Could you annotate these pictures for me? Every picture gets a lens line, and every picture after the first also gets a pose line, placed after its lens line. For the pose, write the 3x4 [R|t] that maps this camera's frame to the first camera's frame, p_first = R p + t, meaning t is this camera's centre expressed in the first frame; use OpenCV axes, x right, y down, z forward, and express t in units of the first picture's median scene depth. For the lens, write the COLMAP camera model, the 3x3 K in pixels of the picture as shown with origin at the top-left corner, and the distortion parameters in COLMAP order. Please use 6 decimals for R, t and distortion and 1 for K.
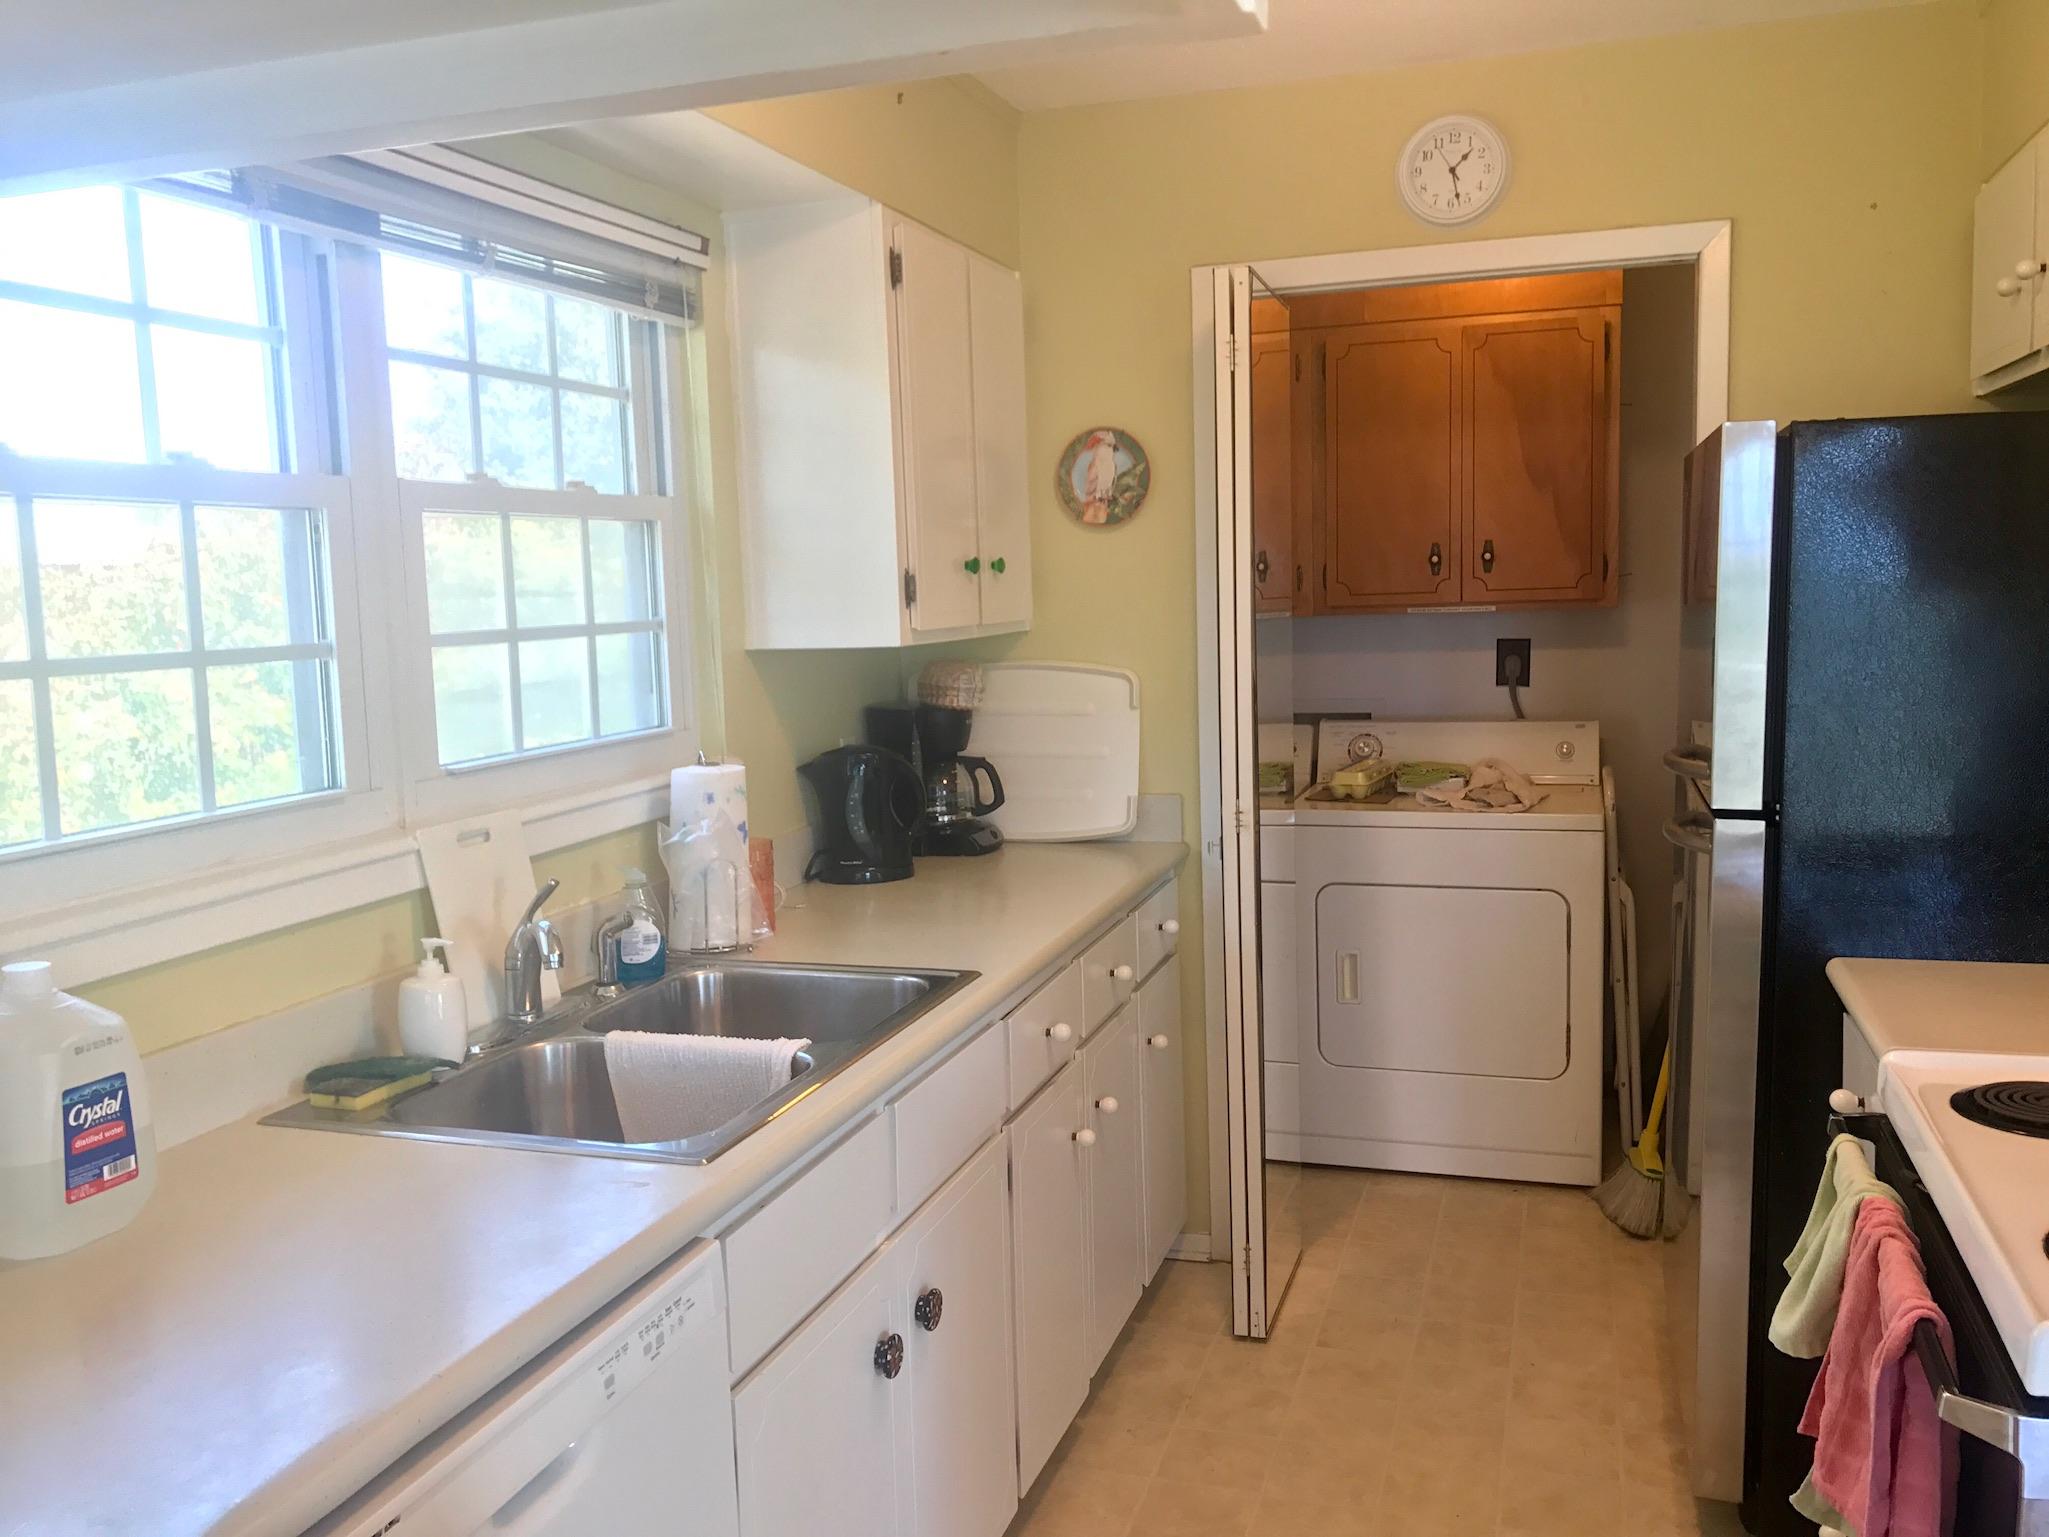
lens RADIAL K [[1722.3, 0, 1024.5], [0, 1722.3, 768.5], [0, 0, 1]] dist [0.112471, -0.258055]
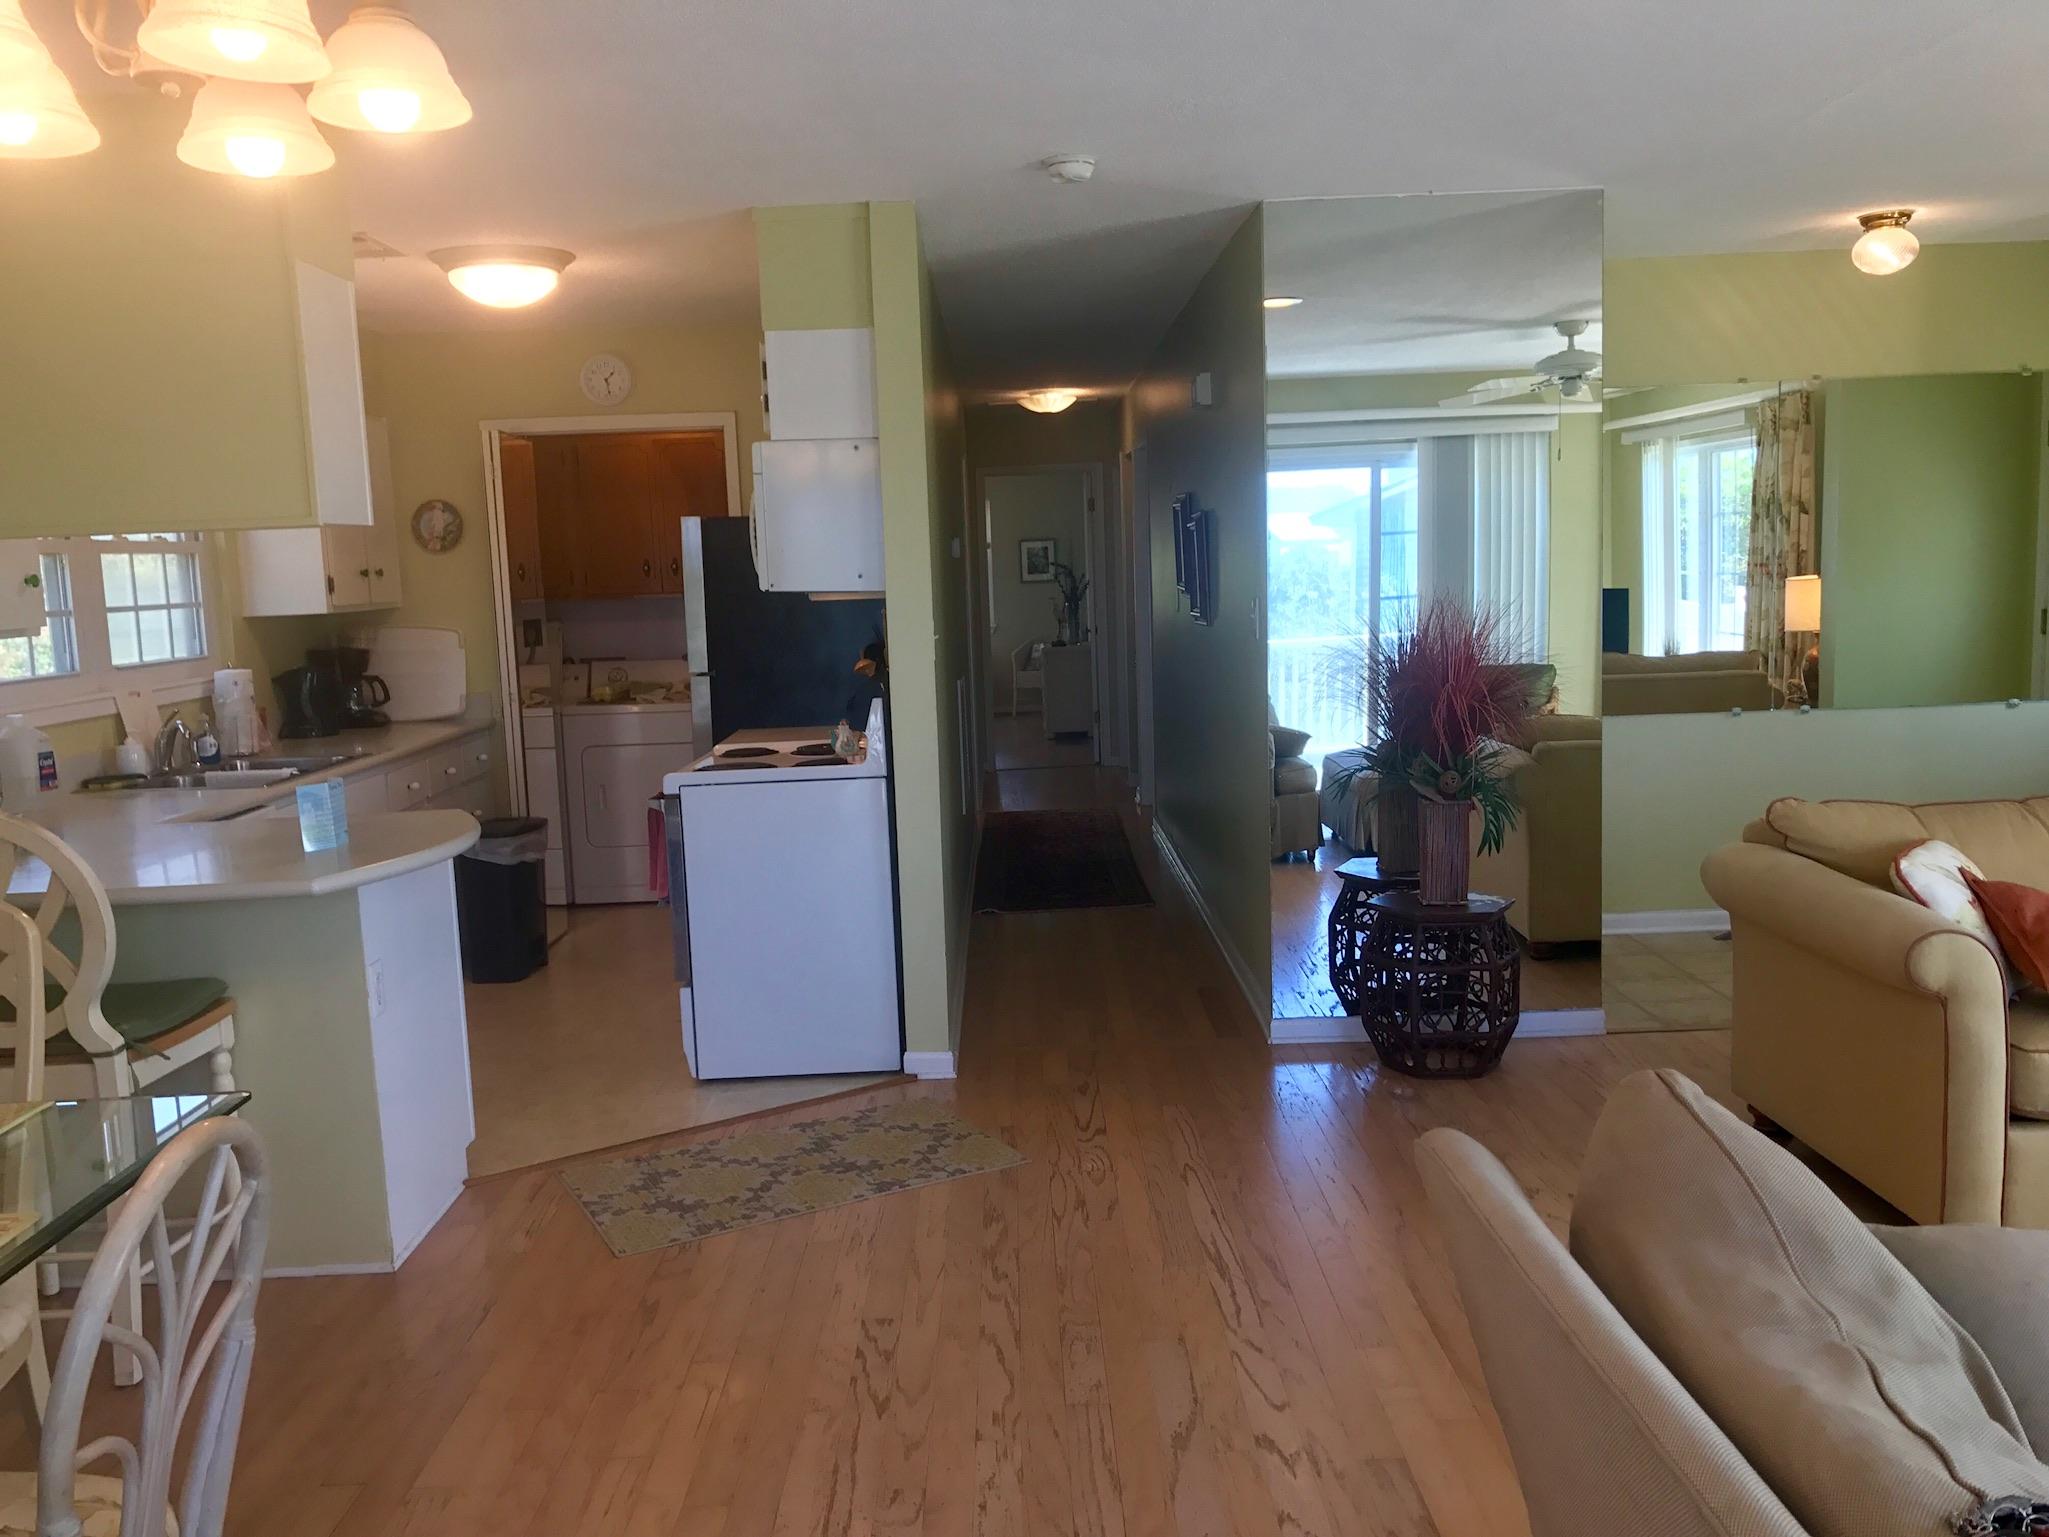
lens RADIAL K [[1680.8, 0, 1024.5], [0, 1680.8, 768.5], [0, 0, 1]] dist [0.011463, -0.008880]
pose [[0.946973, -0.044958, 0.318152, 0.068304], [0.043542, 0.998985, 0.011564, 0.127547], [-0.318349, 0.002902, 0.947969, -1.171093]]
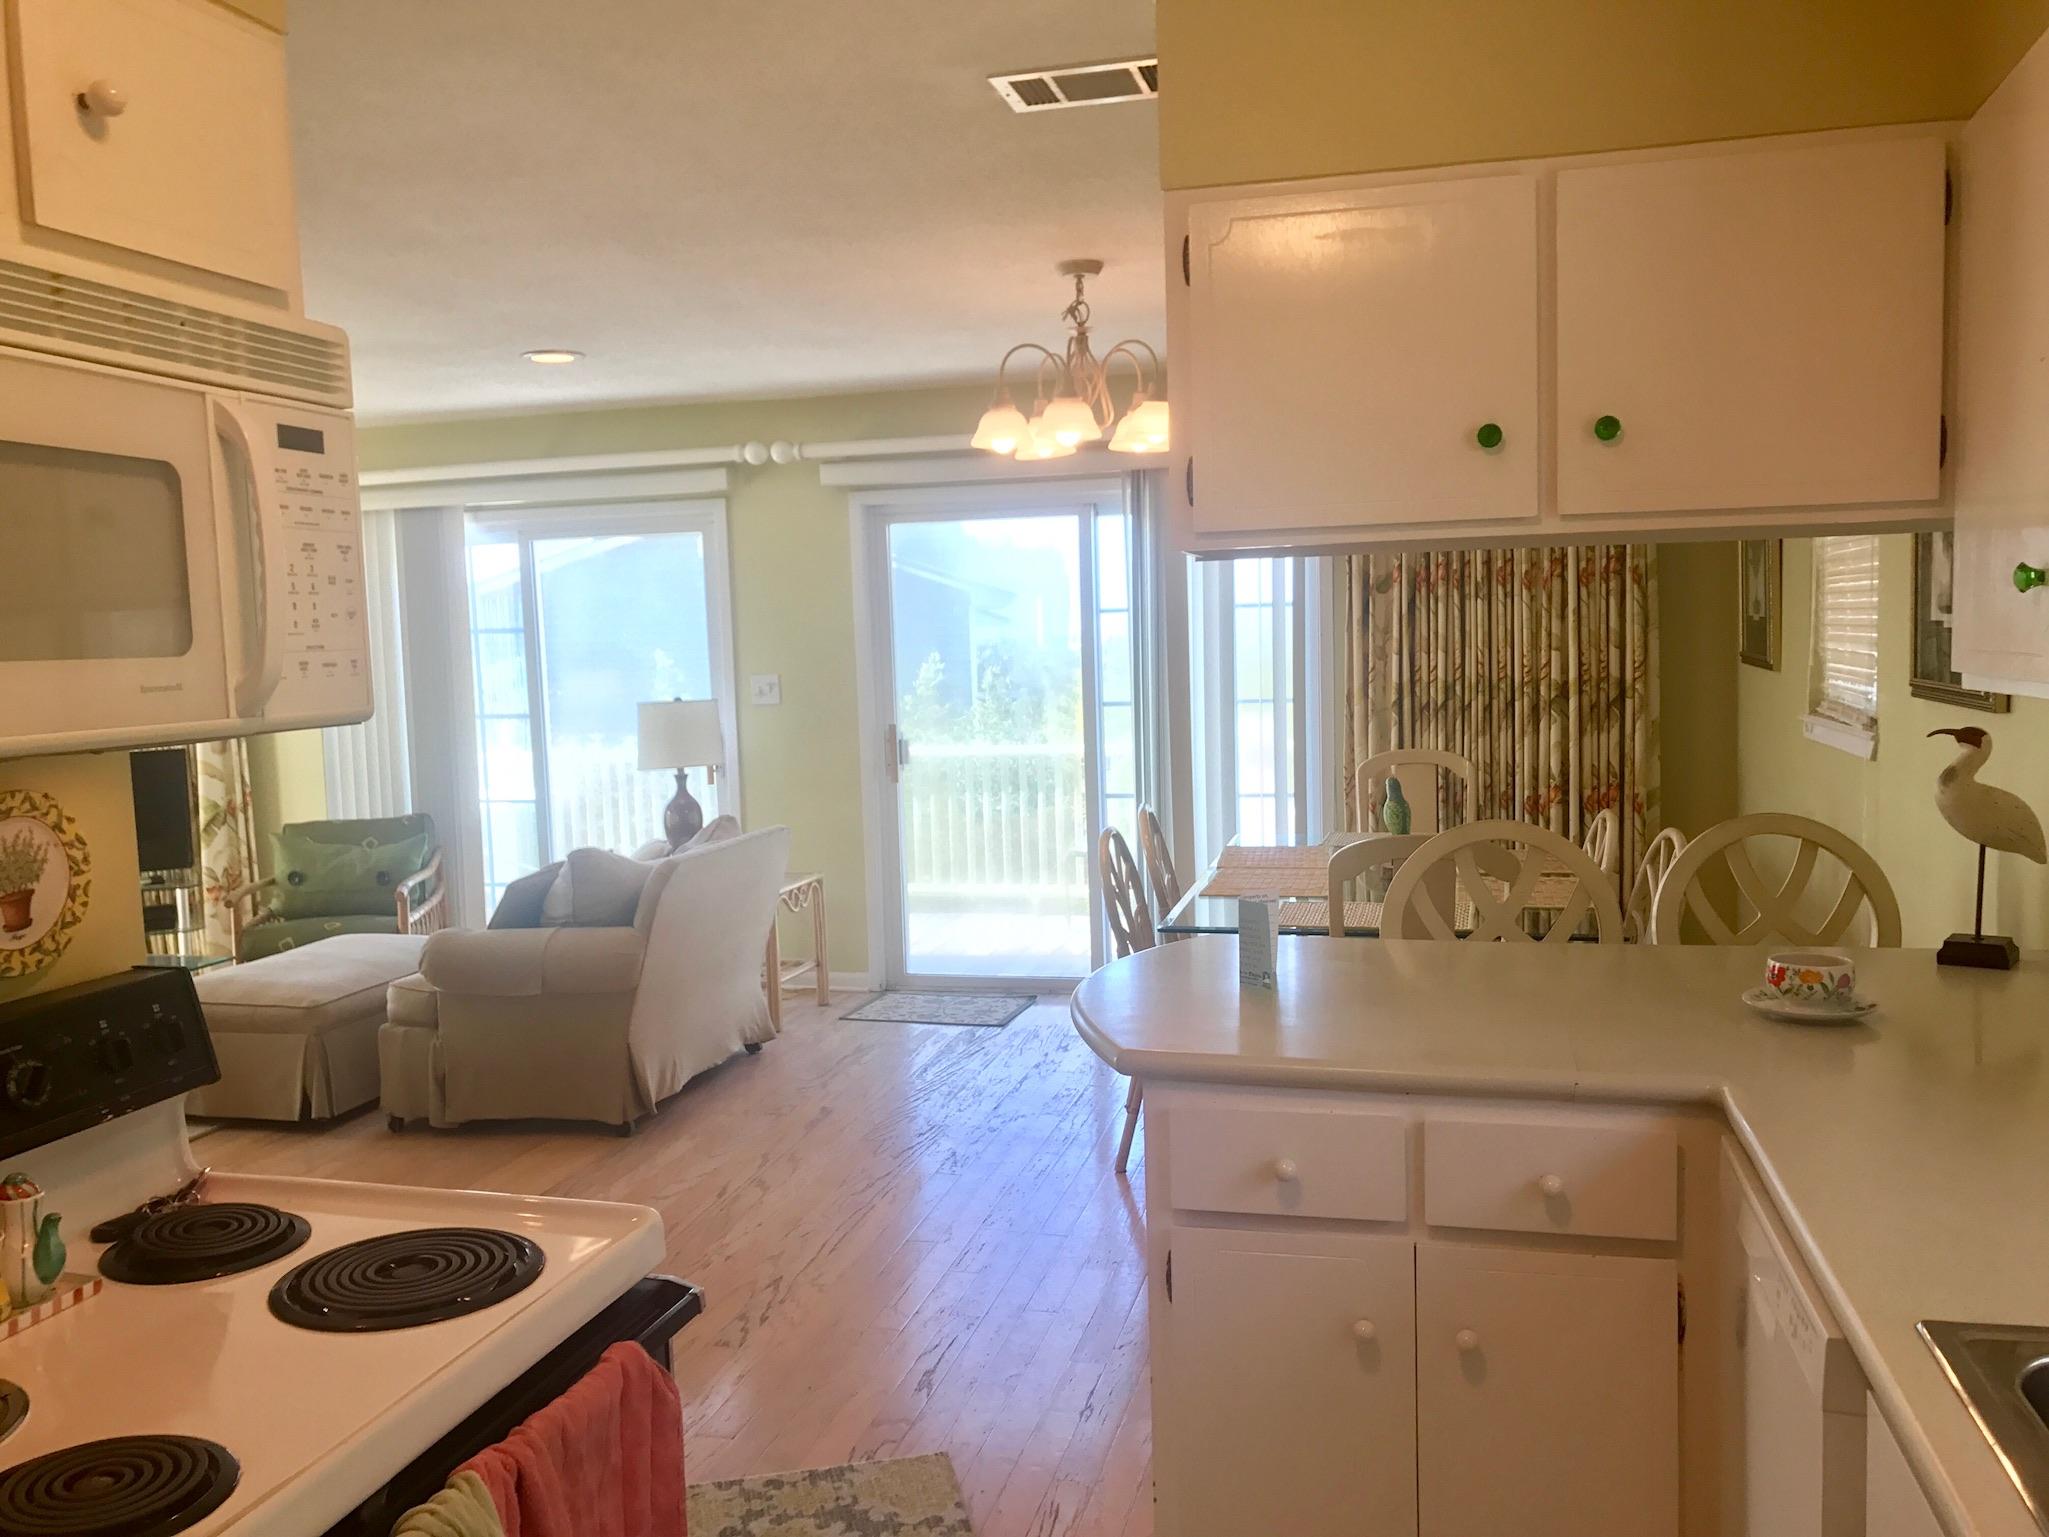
lens RADIAL K [[1680.8, 0, 1024.5], [0, 1680.8, 768.5], [0, 0, 1]] dist [0.011463, -0.008880]
pose [[-0.996153, 0.063088, -0.060822, 0.149023], [0.050309, 0.979997, 0.192547, -0.112616], [0.071752, 0.188747, -0.979401, 0.972200]]
